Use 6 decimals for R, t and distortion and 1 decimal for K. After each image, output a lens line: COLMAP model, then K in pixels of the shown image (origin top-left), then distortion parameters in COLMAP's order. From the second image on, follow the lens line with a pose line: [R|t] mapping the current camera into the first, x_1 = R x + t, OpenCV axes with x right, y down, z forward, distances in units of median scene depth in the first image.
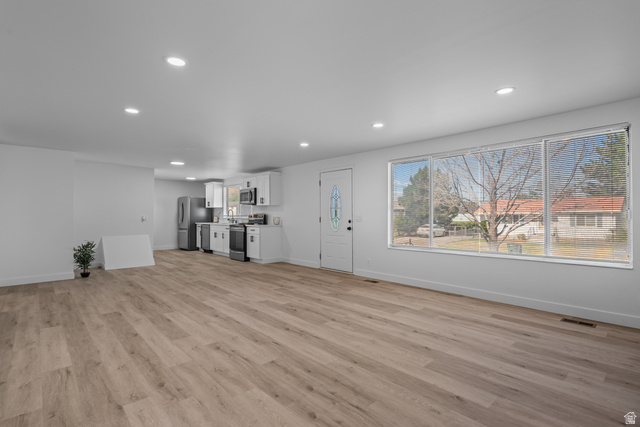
lens RADIAL K [[312.0, 0, 320.4], [0, 312.0, 211.4], [0, 0, 1]] dist [0.000153, -0.000869]
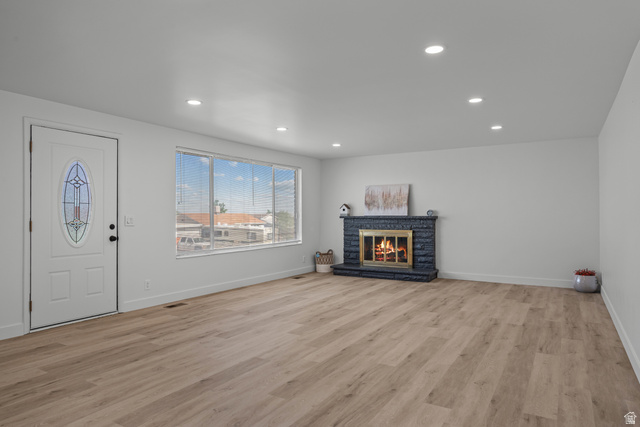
lens RADIAL K [[407.8, 0, 320.2], [0, 407.8, 215.9], [0, 0, 1]] dist [0.002237, 0.002135]
pose [[-0.282592, 0.003021, 0.959235, -1.451441], [-0.008518, 0.999948, -0.005658, 0.023054], [-0.959202, -0.009770, -0.282552, 1.583597]]
